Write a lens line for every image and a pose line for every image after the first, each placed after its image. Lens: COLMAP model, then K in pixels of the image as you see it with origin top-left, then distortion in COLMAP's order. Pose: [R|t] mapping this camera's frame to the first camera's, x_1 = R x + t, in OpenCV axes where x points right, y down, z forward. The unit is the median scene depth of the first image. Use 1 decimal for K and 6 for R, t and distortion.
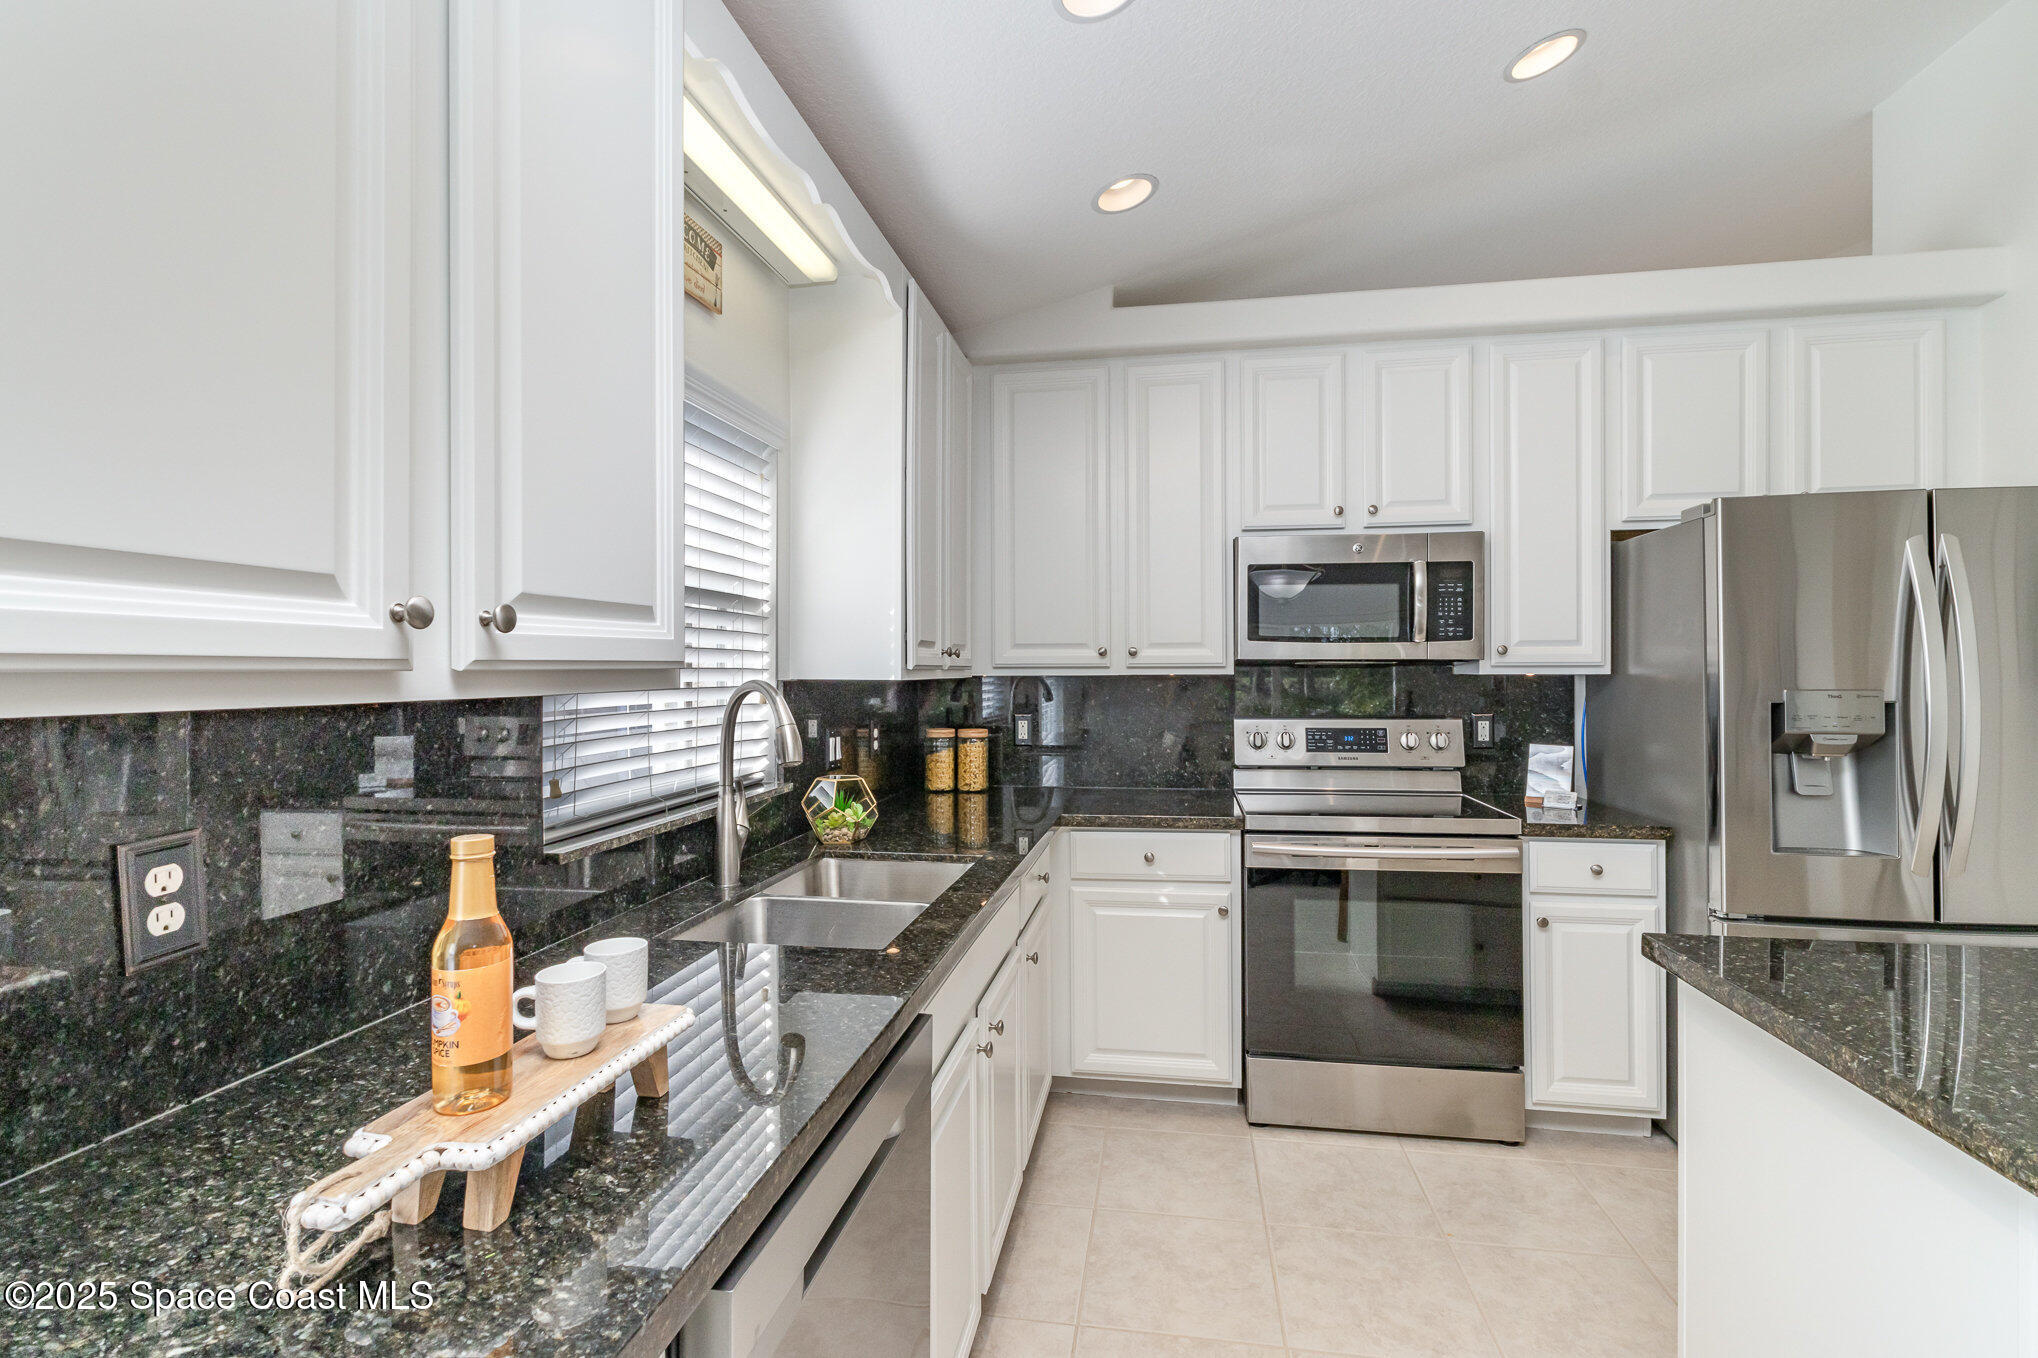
lens RADIAL K [[917.0, 0, 1022.0], [0, 917.0, 666.9], [0, 0, 1]] dist [-0.003694, 0.000253]
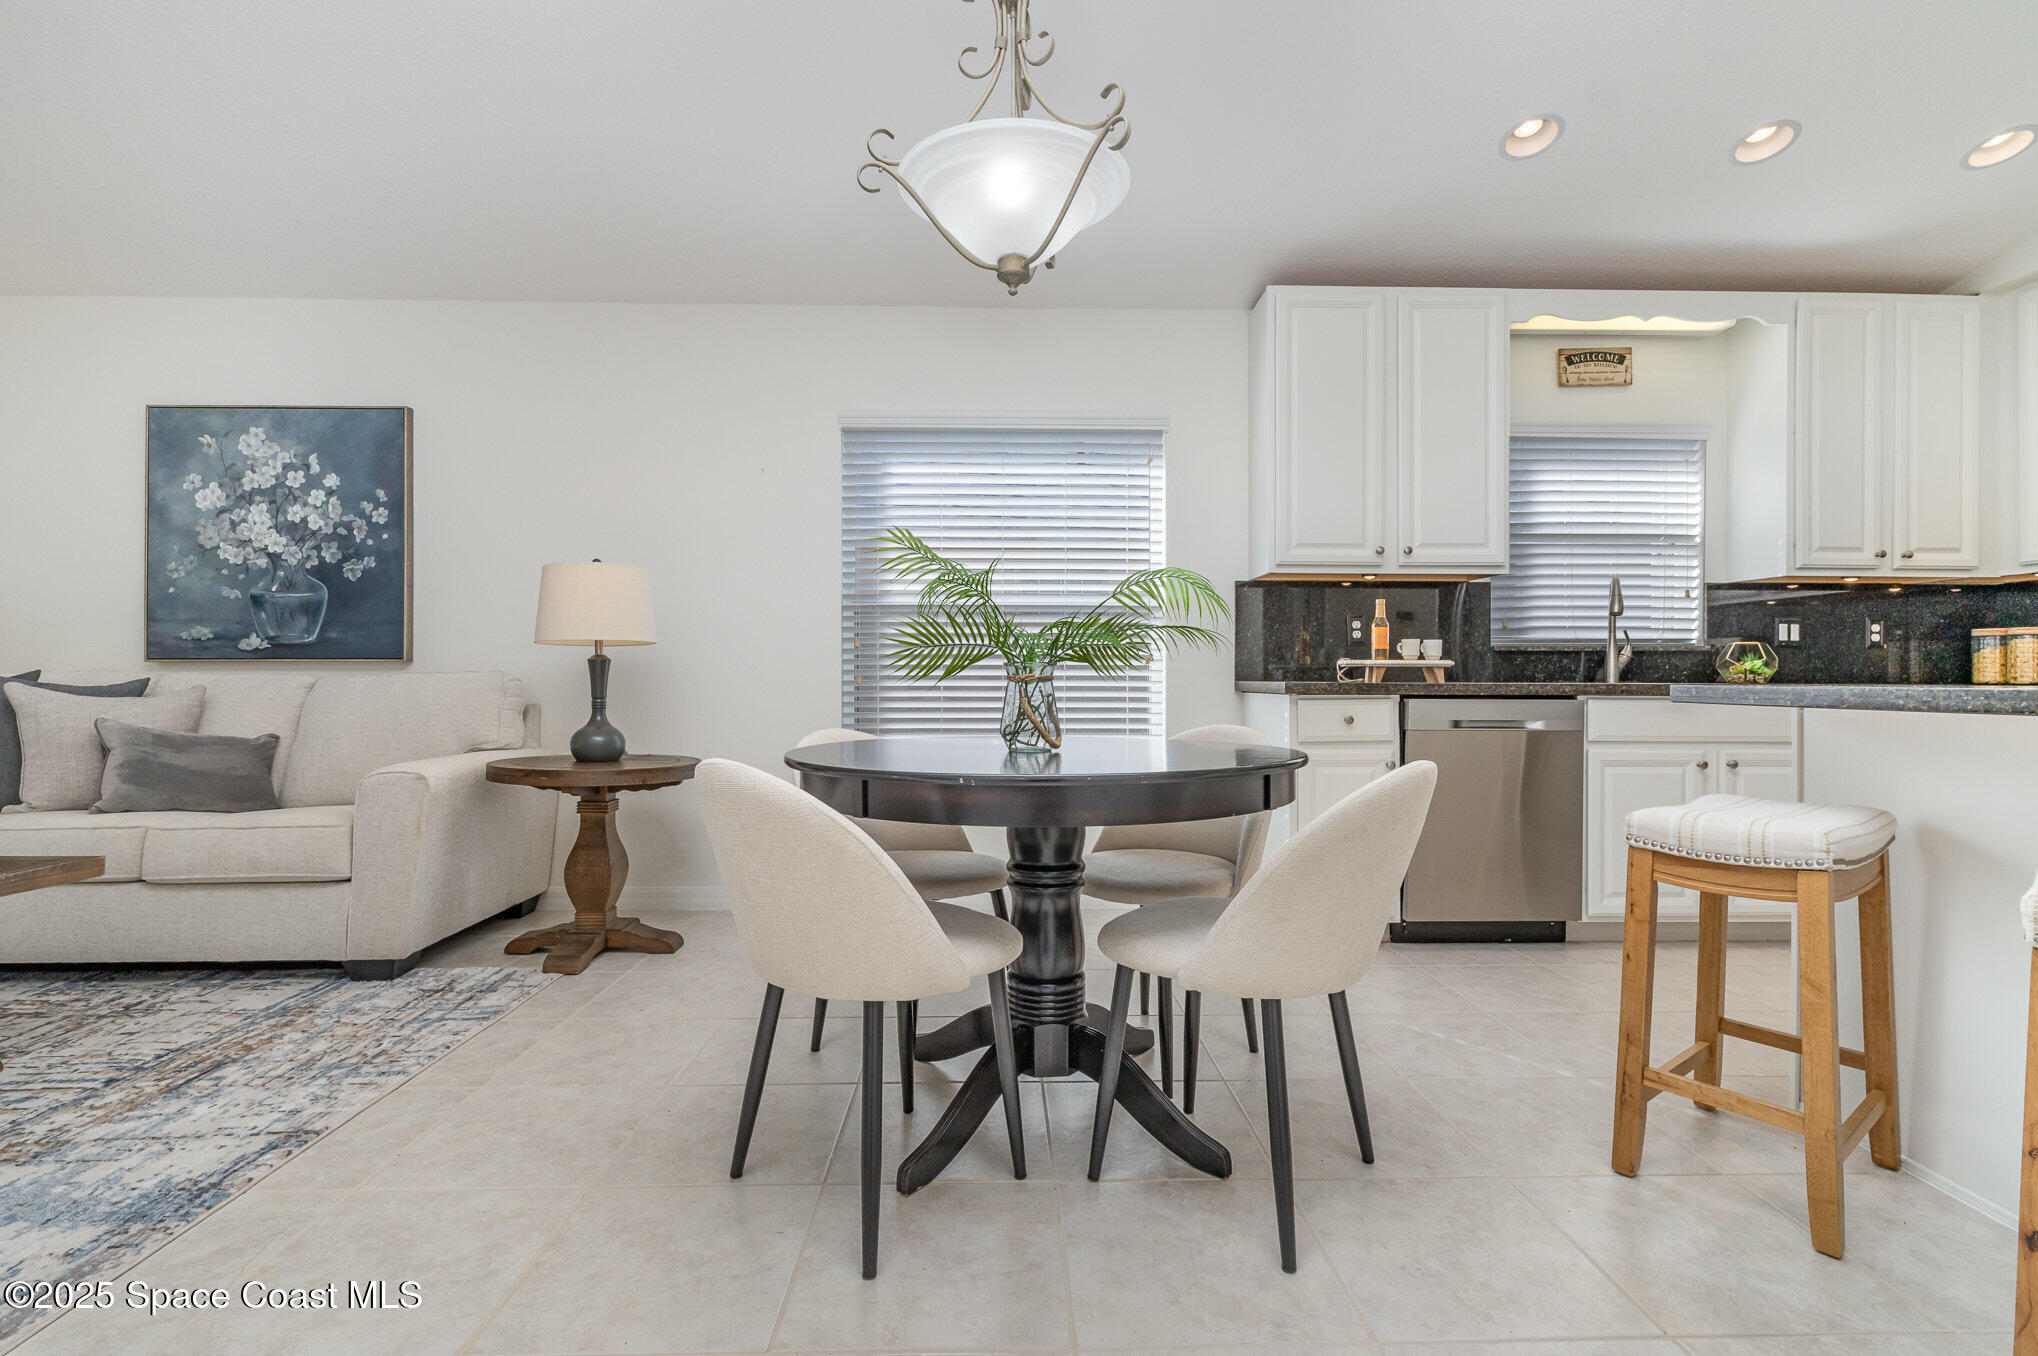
lens RADIAL K [[922.9, 0, 1019.0], [0, 922.9, 678.0], [0, 0, 1]] dist [-0.000008, -0.001503]
pose [[0.190583, 0.002666, -0.981667, 0.888107], [-0.000069, 0.999996, 0.002703, 0.143325], [0.981671, -0.000448, 0.190582, -0.402769]]
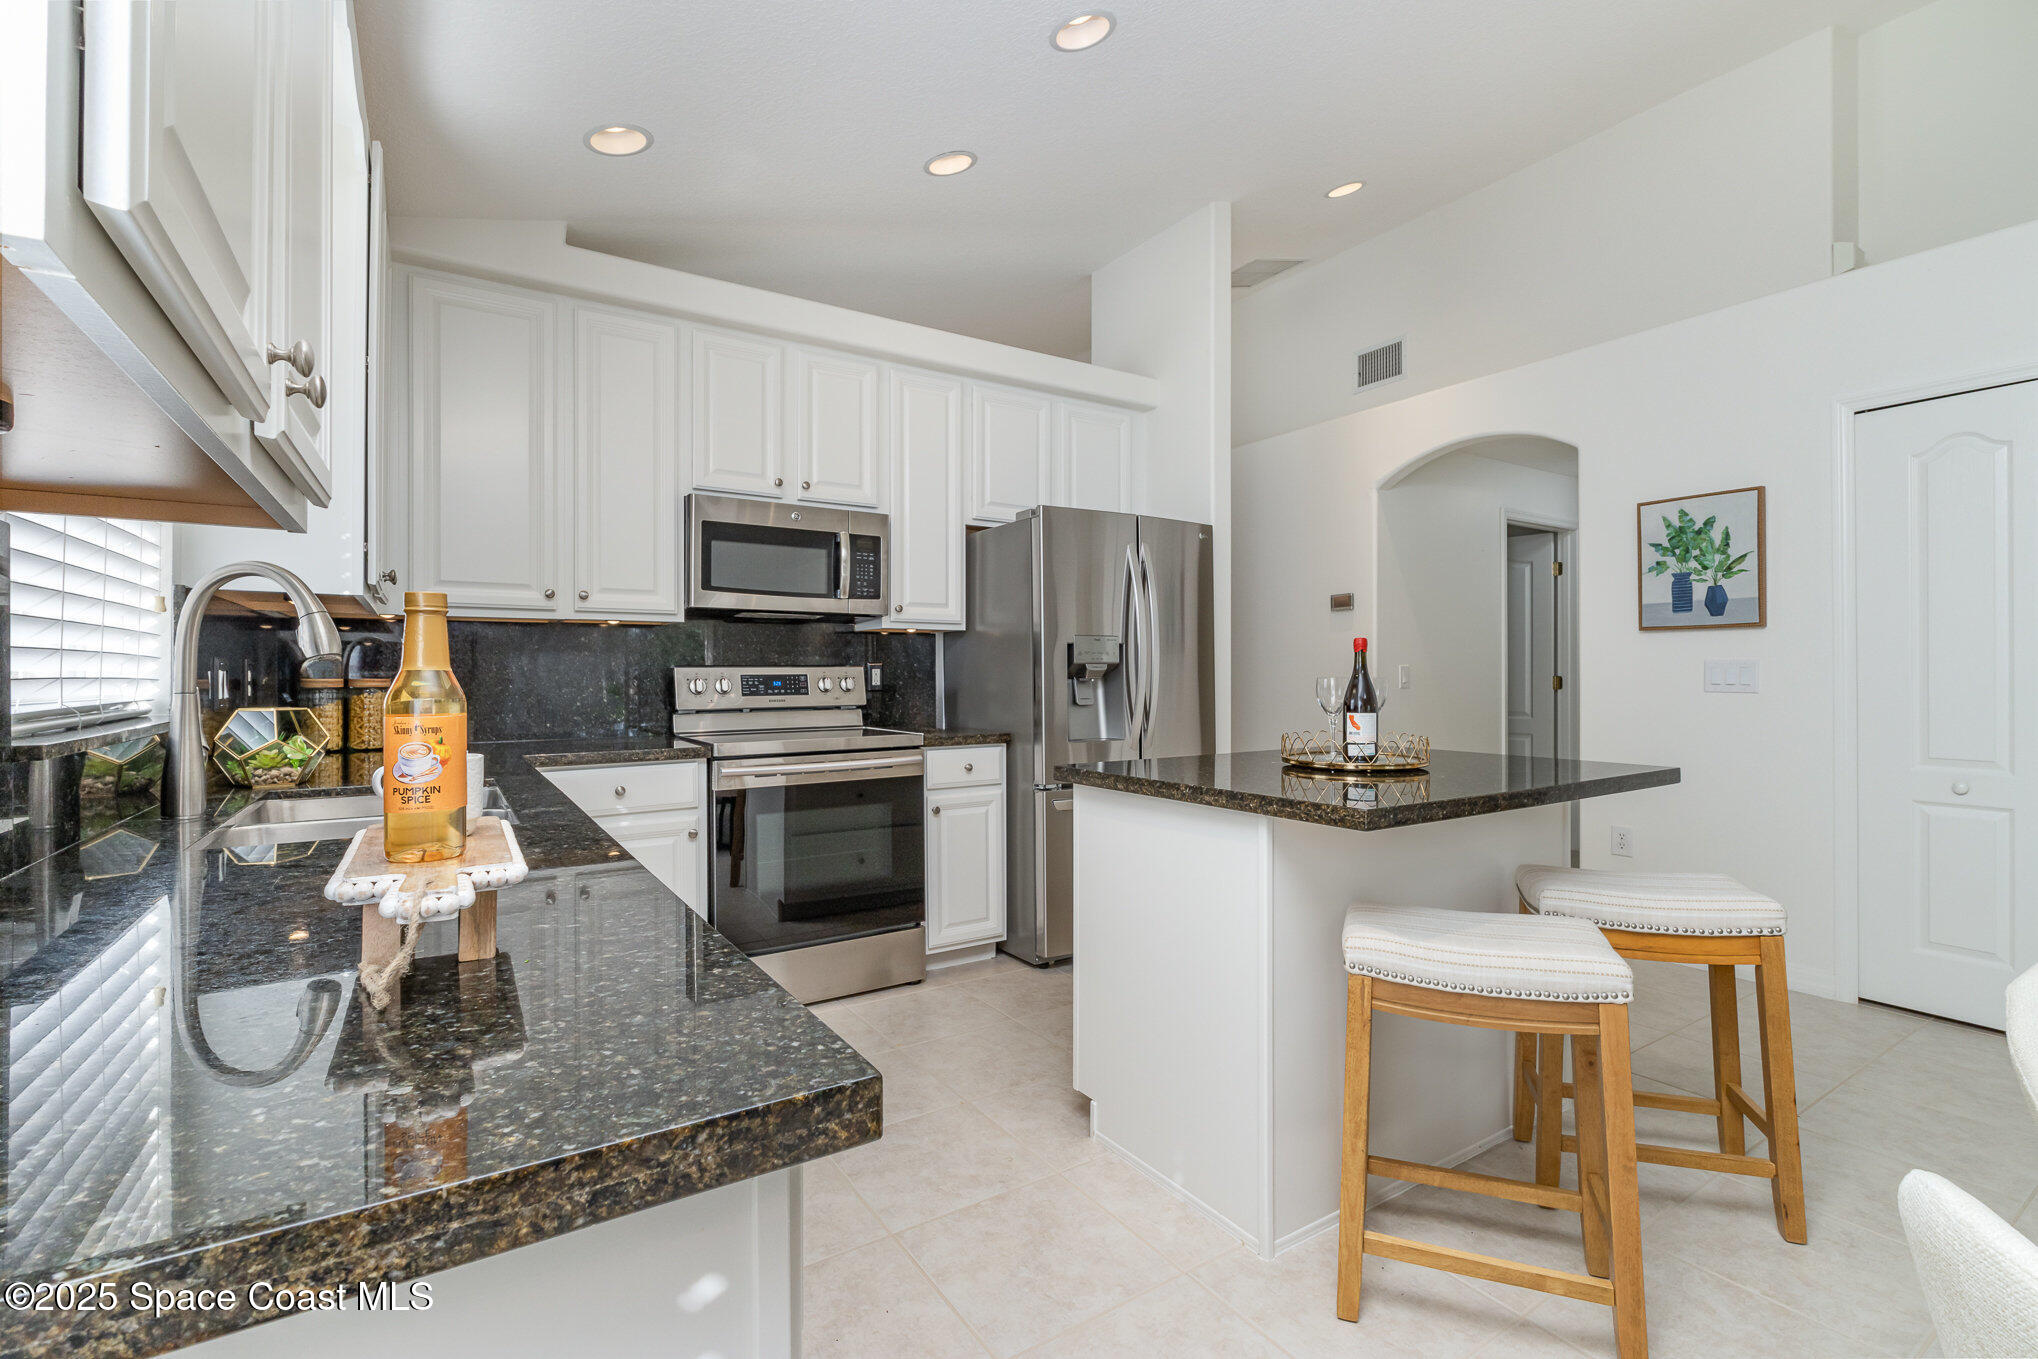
lens RADIAL K [[917.0, 0, 1022.0], [0, 917.0, 667.4], [0, 0, 1]] dist [-0.003694, 0.000253]
pose [[0.737604, 0.006426, 0.675203, -0.210627], [-0.003056, 0.999976, -0.006178, 0.070302], [-0.675227, 0.002494, 0.737606, -0.057989]]
